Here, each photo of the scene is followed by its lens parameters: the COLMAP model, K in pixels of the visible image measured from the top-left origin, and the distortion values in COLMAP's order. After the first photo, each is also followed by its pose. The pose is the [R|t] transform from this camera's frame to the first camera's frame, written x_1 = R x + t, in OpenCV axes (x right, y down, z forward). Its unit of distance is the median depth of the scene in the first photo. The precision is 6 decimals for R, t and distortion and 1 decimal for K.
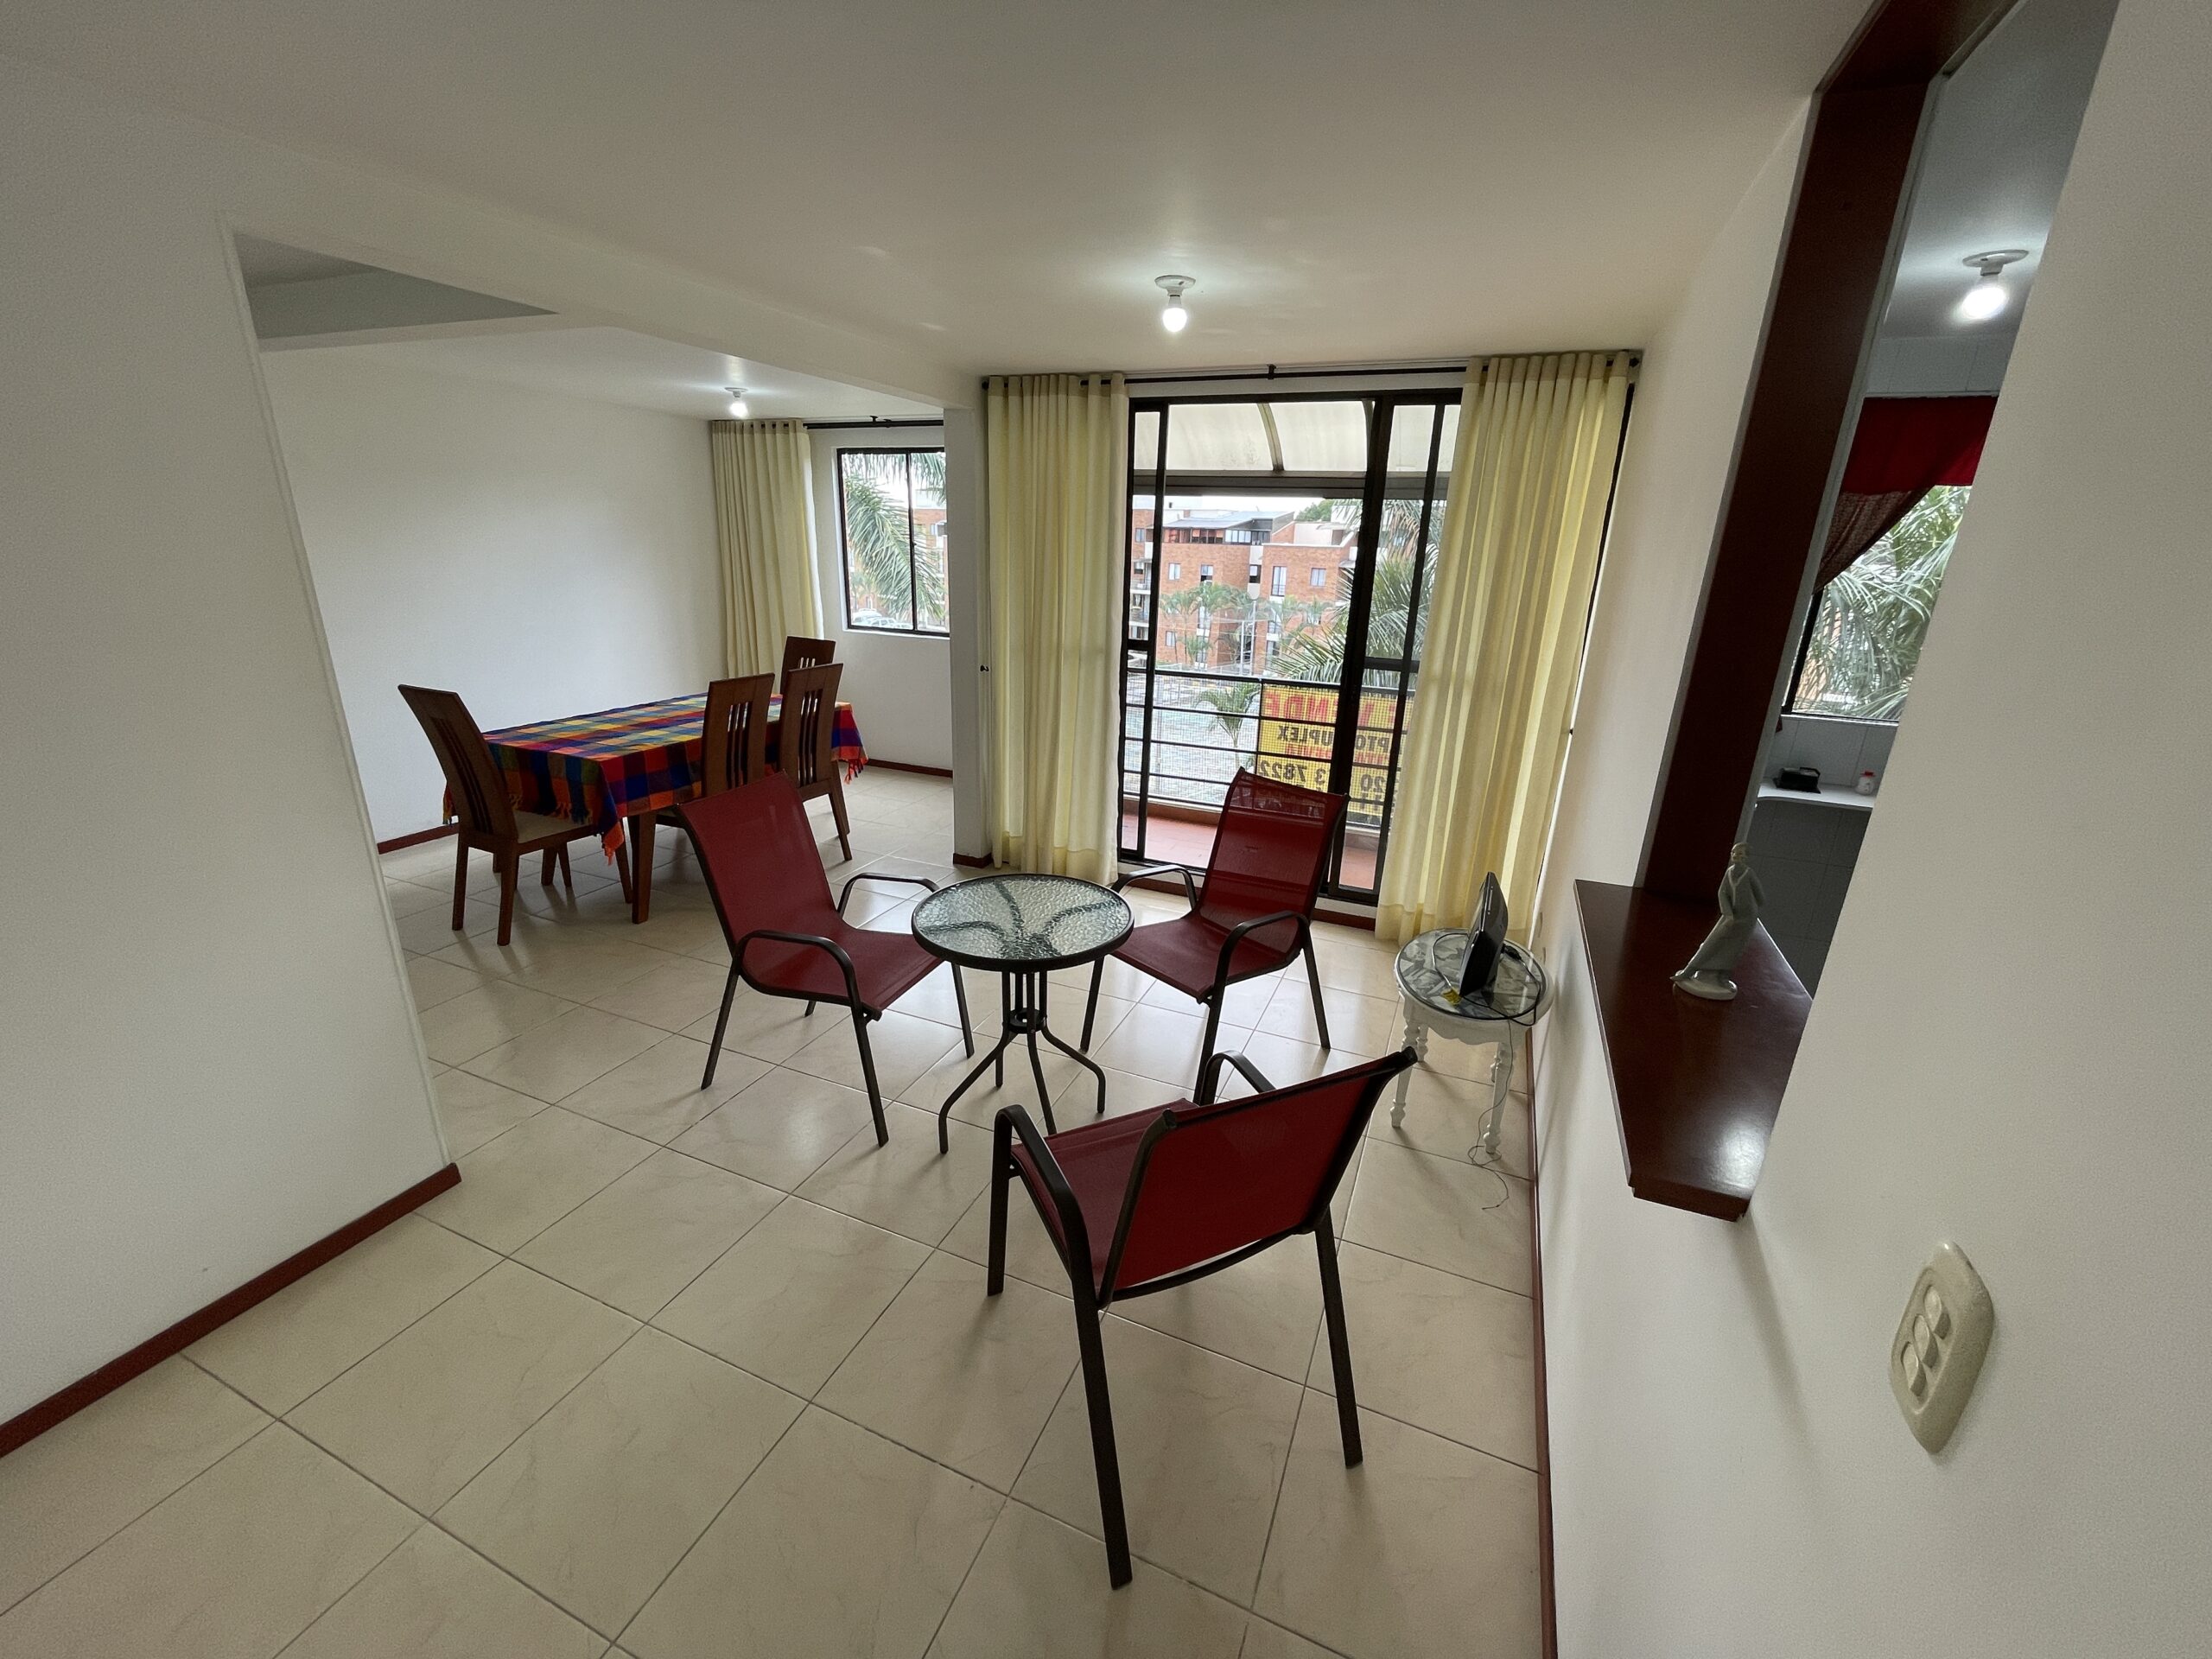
lens RADIAL K [[894.6, 0, 1102.9], [0, 894.6, 836.4], [0, 0, 1]] dist [-0.004241, -0.000591]
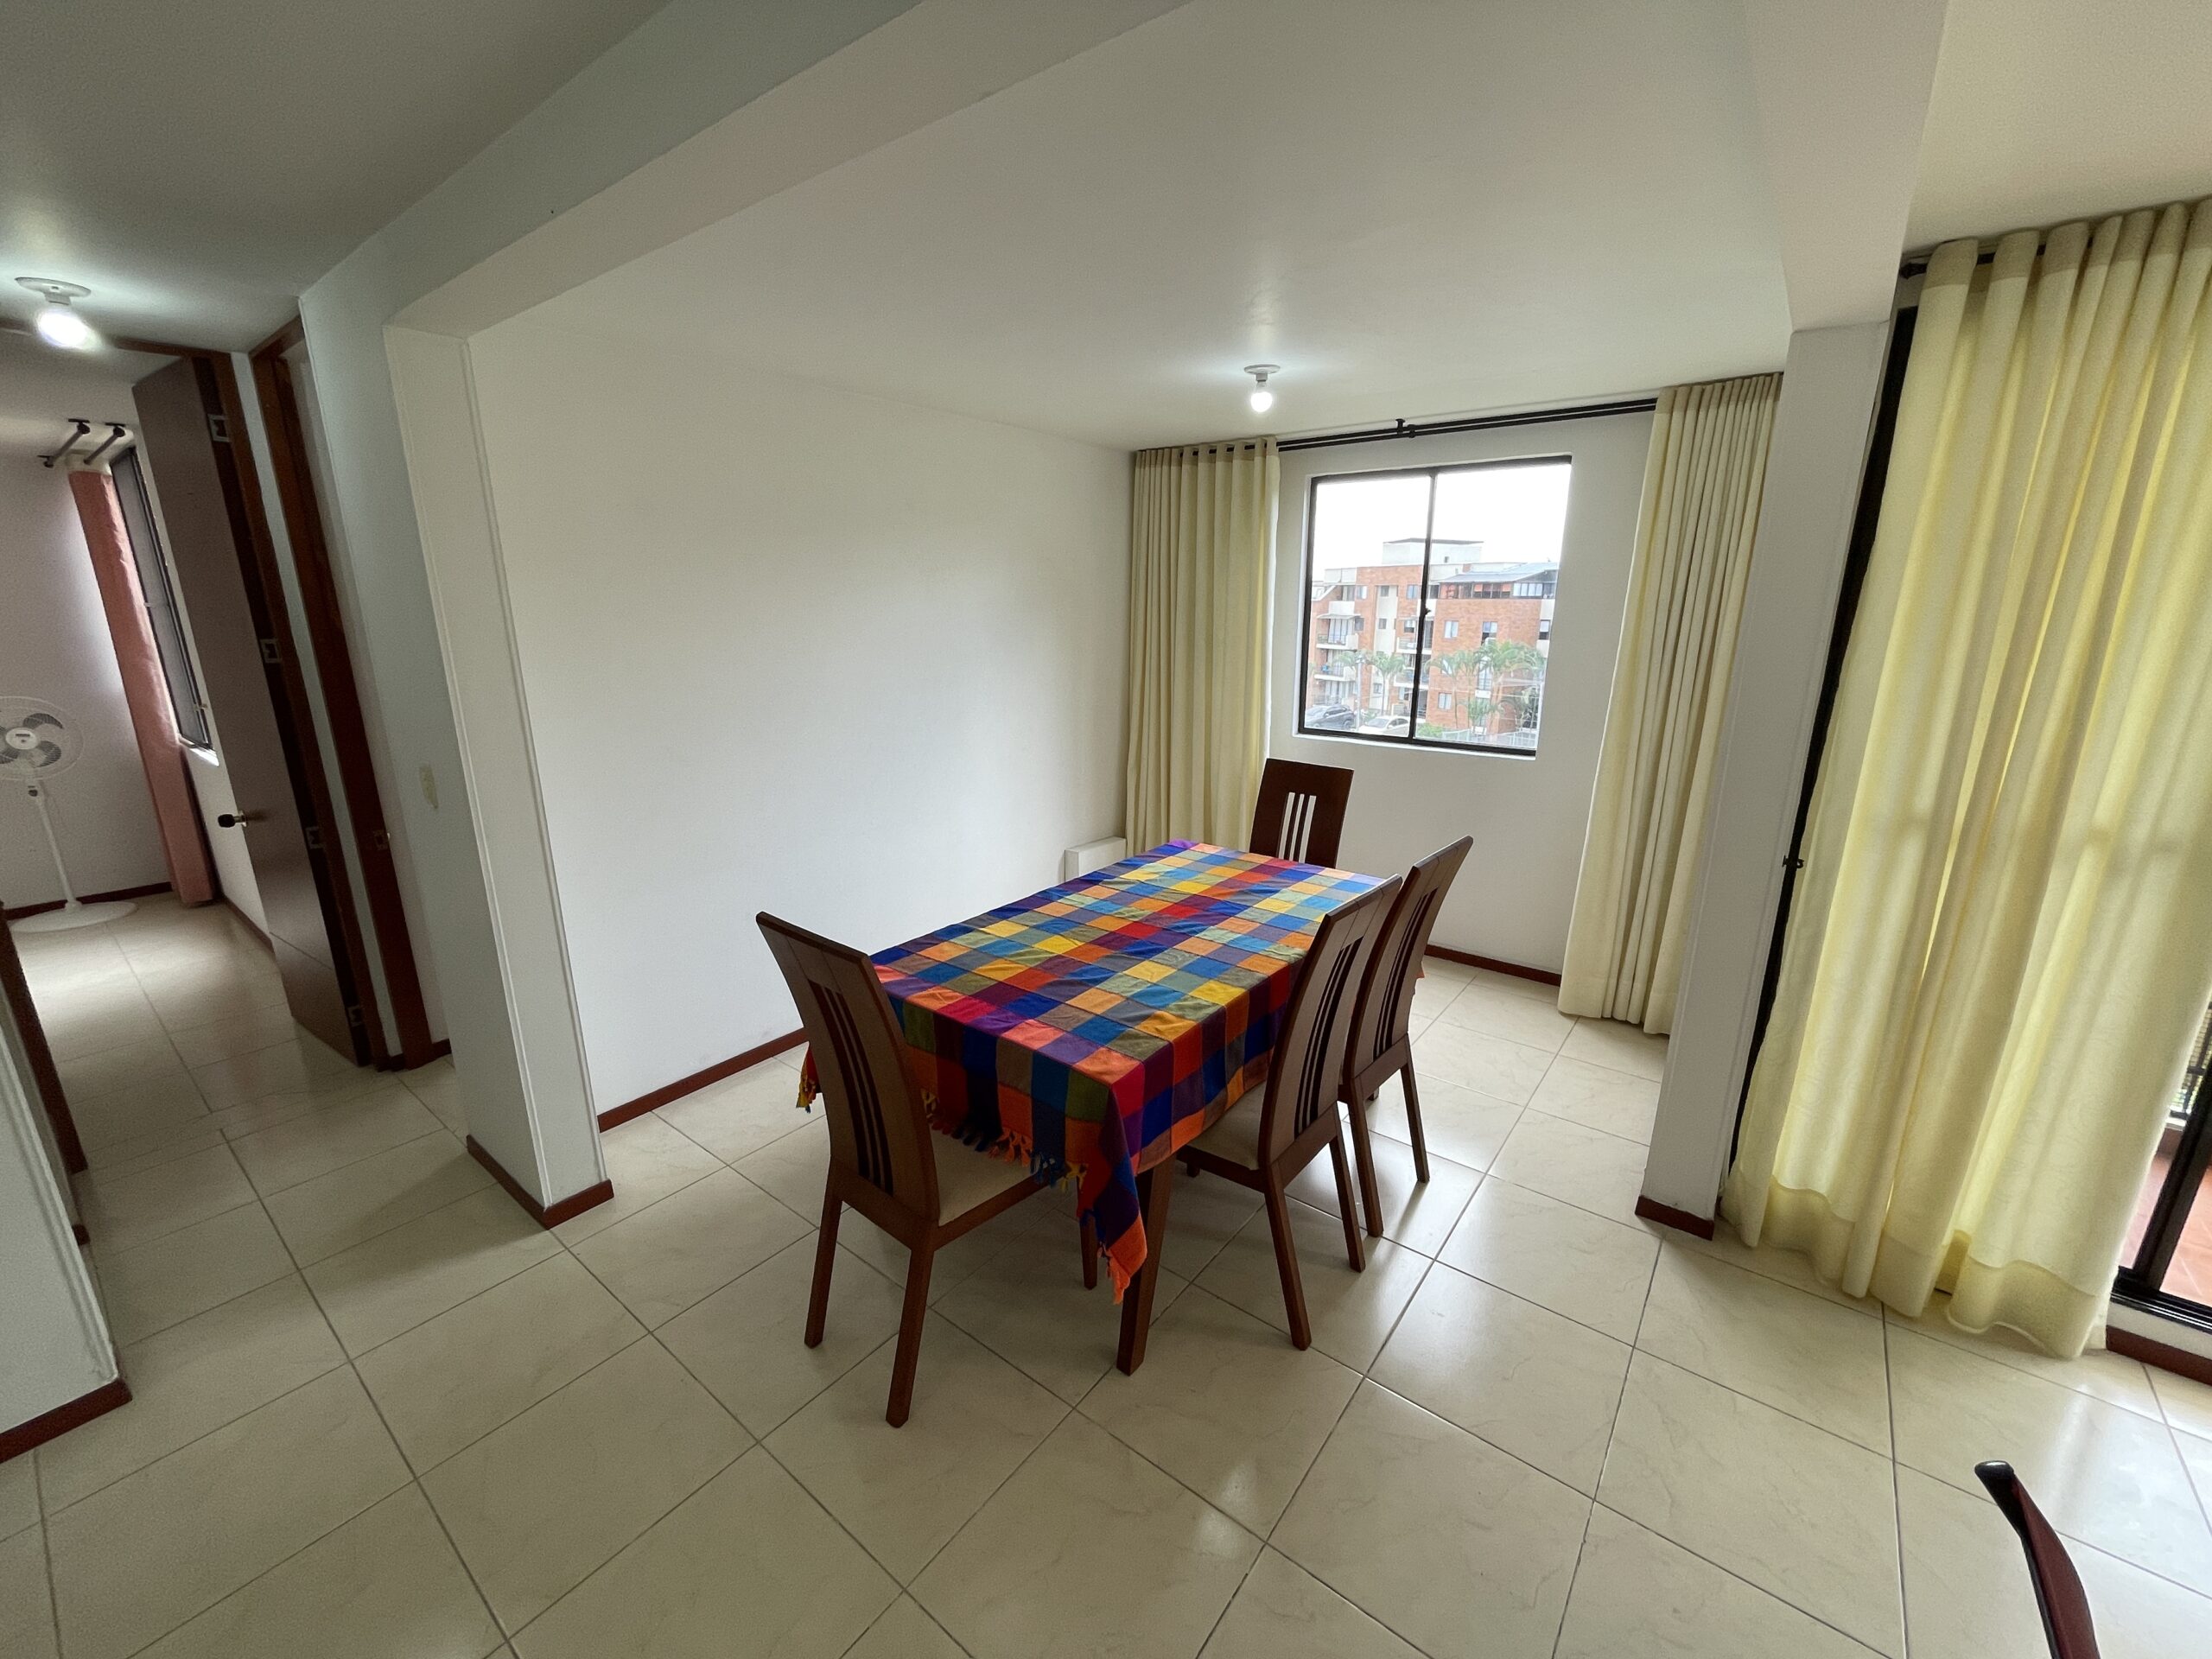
lens RADIAL K [[894.6, 0, 1098.0], [0, 894.6, 837.1], [0, 0, 1]] dist [-0.004241, -0.000591]
pose [[0.964873, 0.037863, -0.259974, -0.262138], [-0.054216, 0.996957, -0.056021, -0.109028], [0.257061, 0.068148, 0.963989, 0.307939]]
